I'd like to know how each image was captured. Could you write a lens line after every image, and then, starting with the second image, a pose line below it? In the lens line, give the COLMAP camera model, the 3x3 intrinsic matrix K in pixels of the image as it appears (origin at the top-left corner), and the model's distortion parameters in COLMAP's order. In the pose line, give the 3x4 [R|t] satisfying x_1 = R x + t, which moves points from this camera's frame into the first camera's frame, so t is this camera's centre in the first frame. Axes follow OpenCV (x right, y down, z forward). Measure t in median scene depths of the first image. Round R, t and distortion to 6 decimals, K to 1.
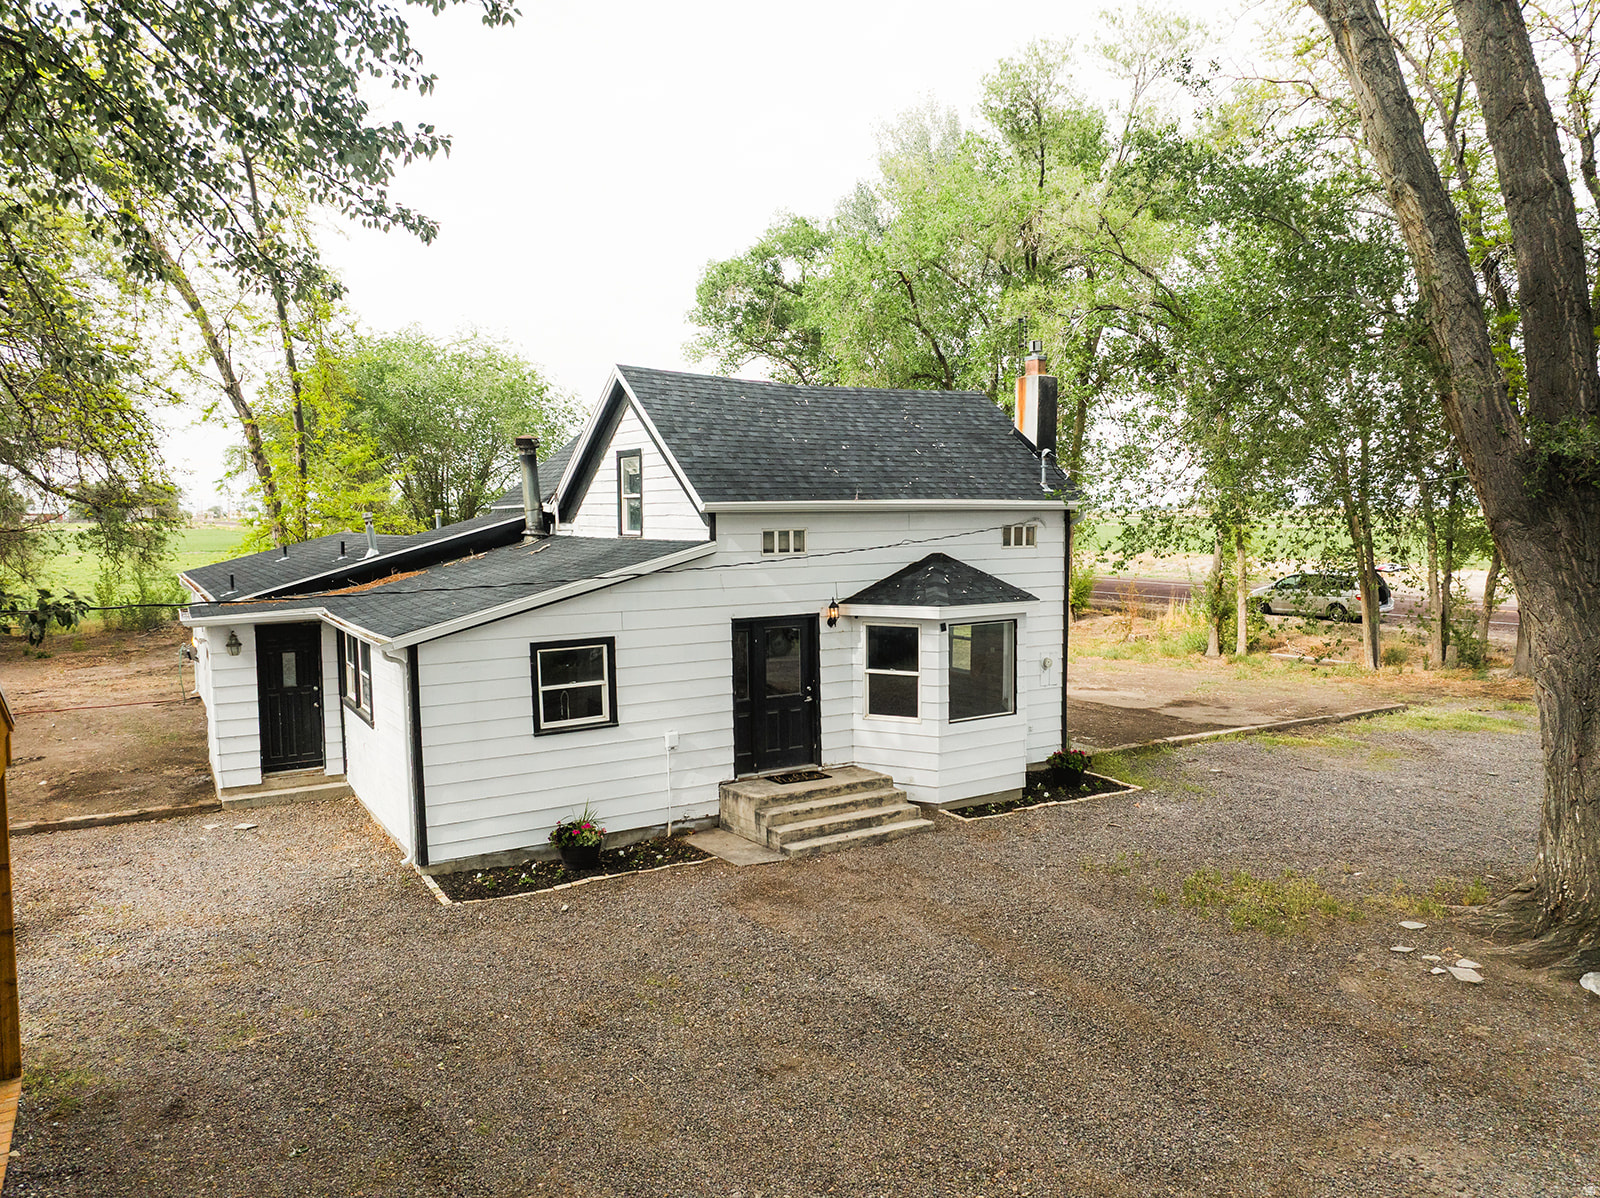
lens RADIAL K [[1131.0, 0, 807.1], [0, 1131.0, 594.8], [0, 0, 1]] dist [-0.052771, 0.024215]
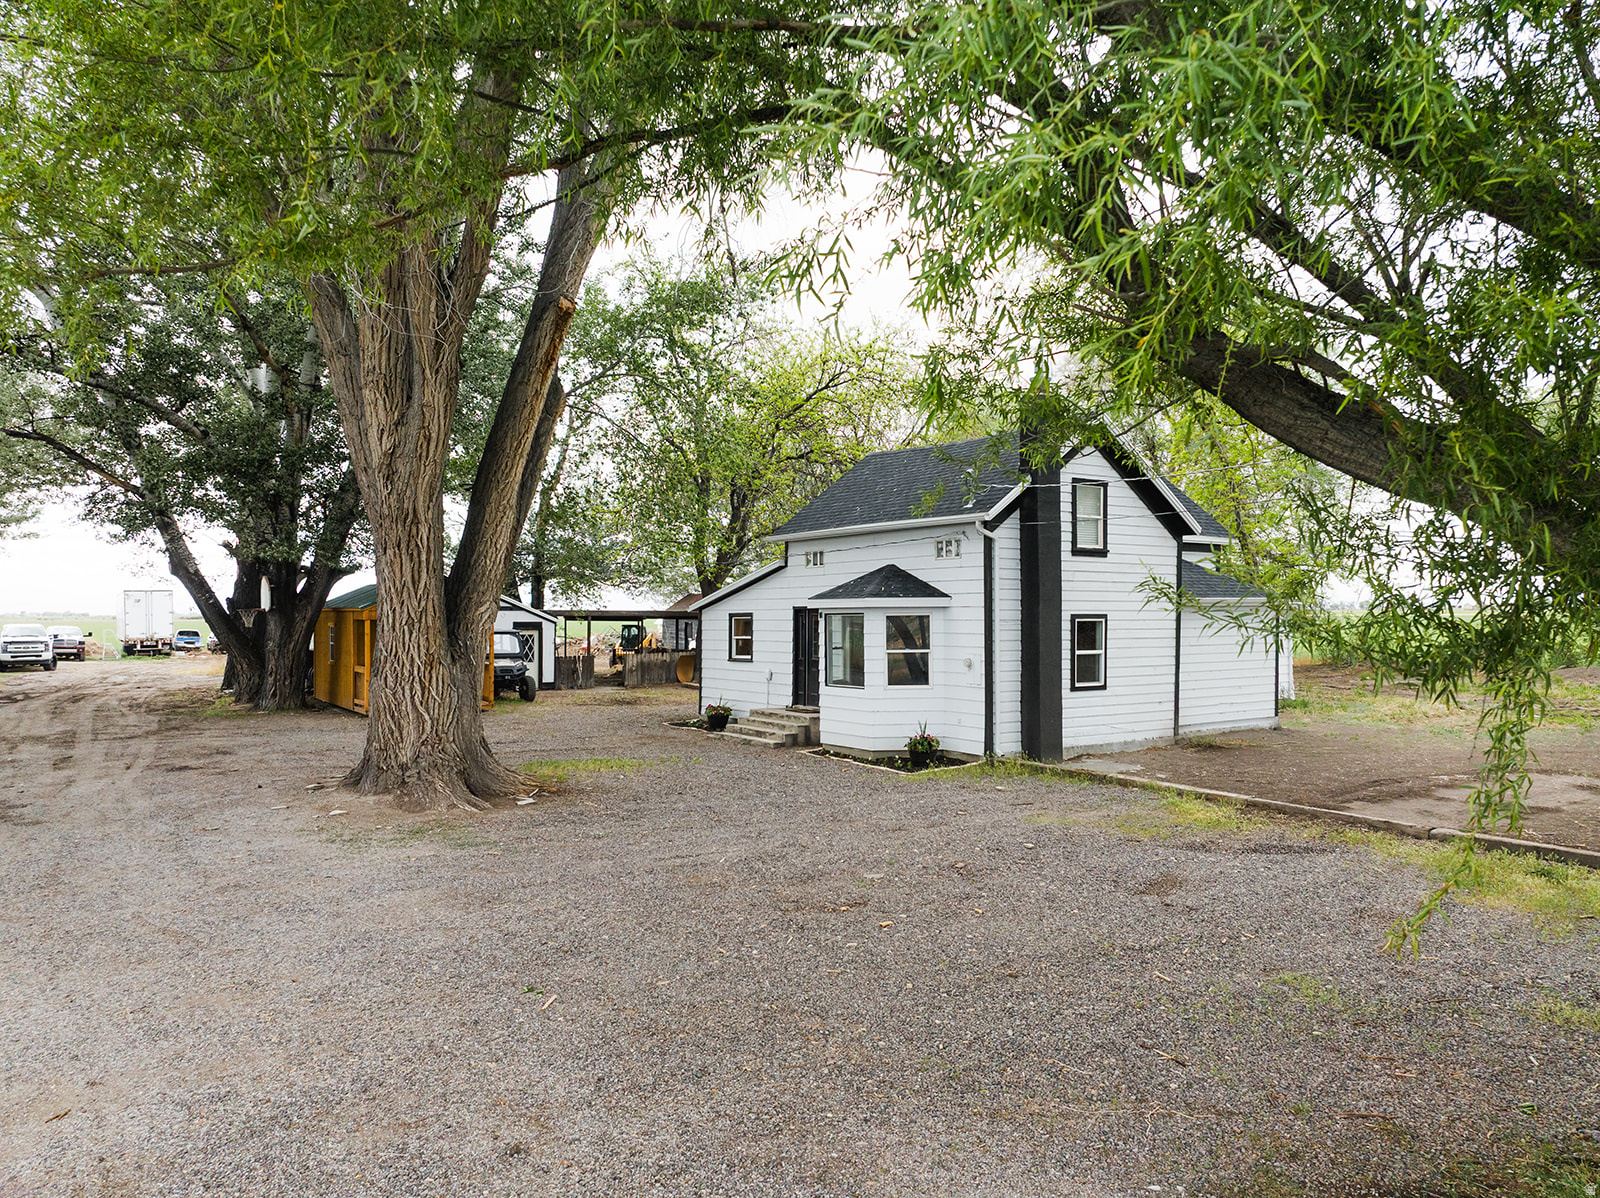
lens RADIAL K [[1131.0, 0, 803.8], [0, 1131.0, 593.4], [0, 0, 1]] dist [-0.052771, 0.024215]
pose [[0.034400, -0.010350, -0.999355, 1.552388], [-0.069675, 0.997489, -0.012729, 0.021828], [0.996976, 0.070068, 0.033593, 0.950039]]
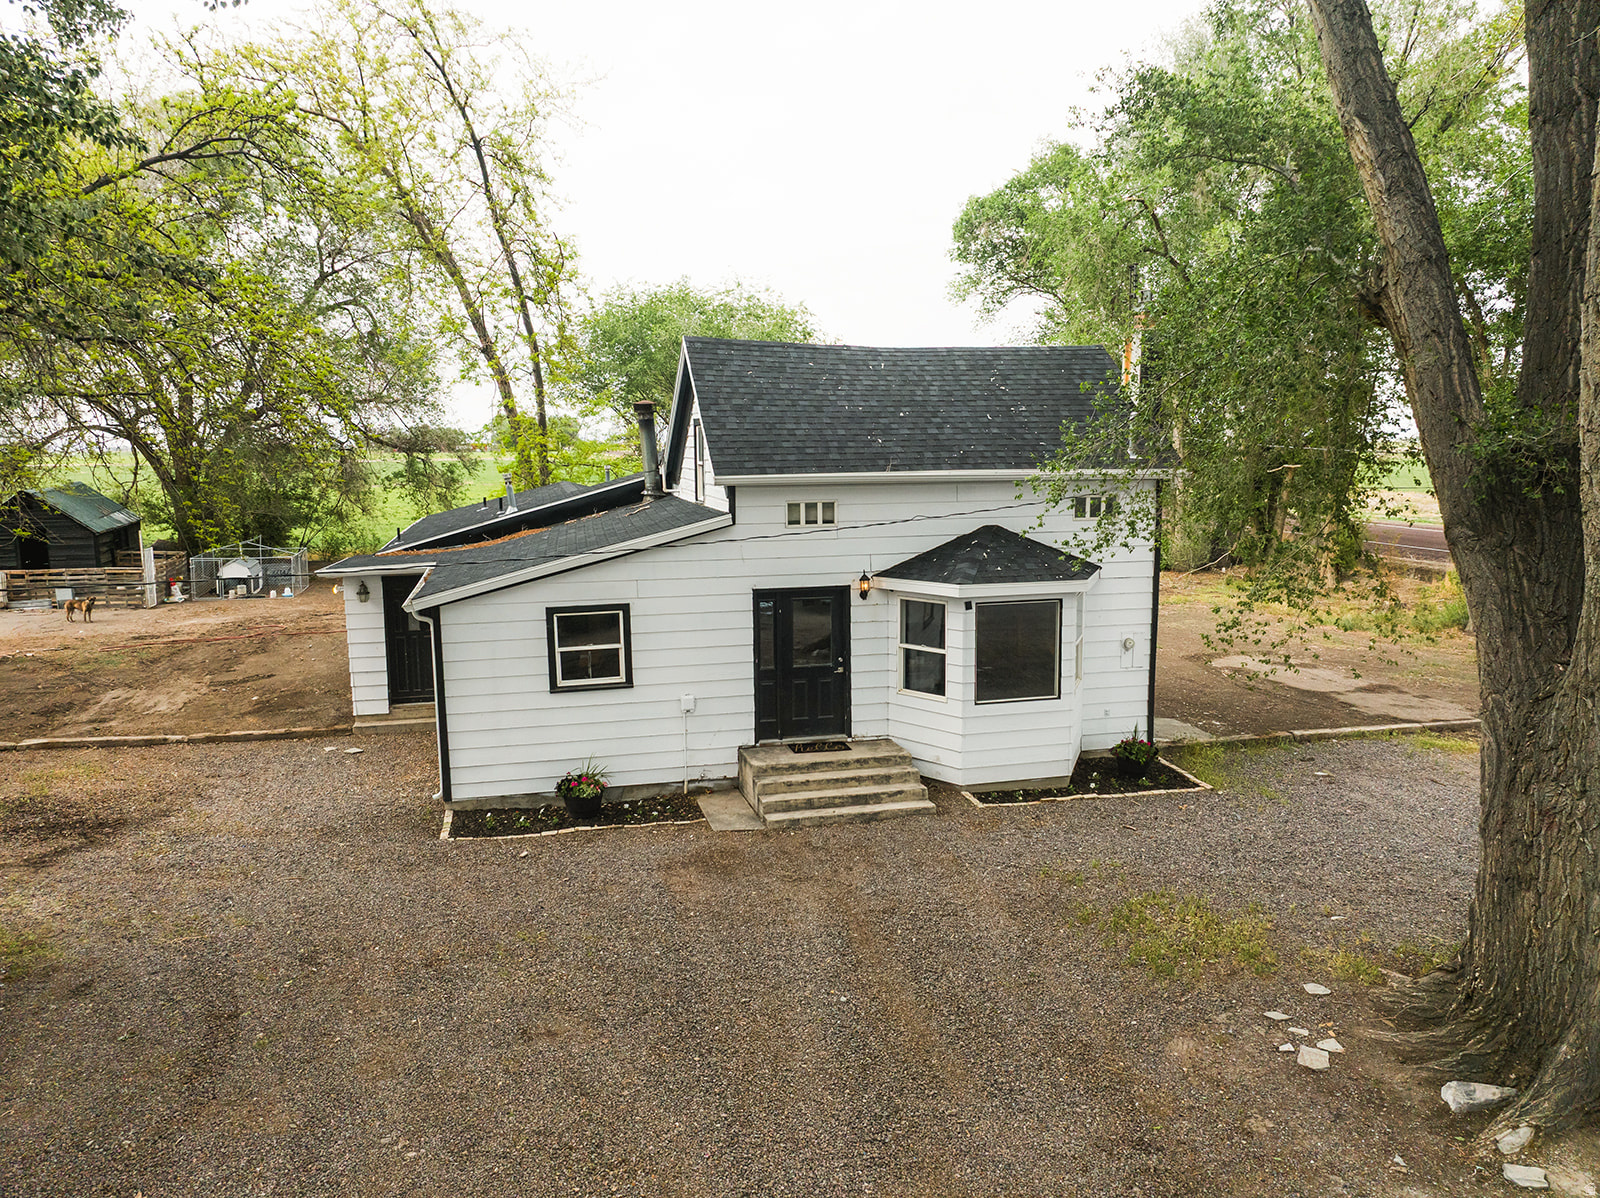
lens RADIAL K [[1131.0, 0, 804.1], [0, 1131.0, 595.5], [0, 0, 1]] dist [-0.052771, 0.024215]
pose [[0.948910, 0.041686, -0.312781, 0.294453], [-0.022097, 0.997581, 0.065915, -0.041023], [0.314772, -0.055636, 0.947535, 0.044934]]
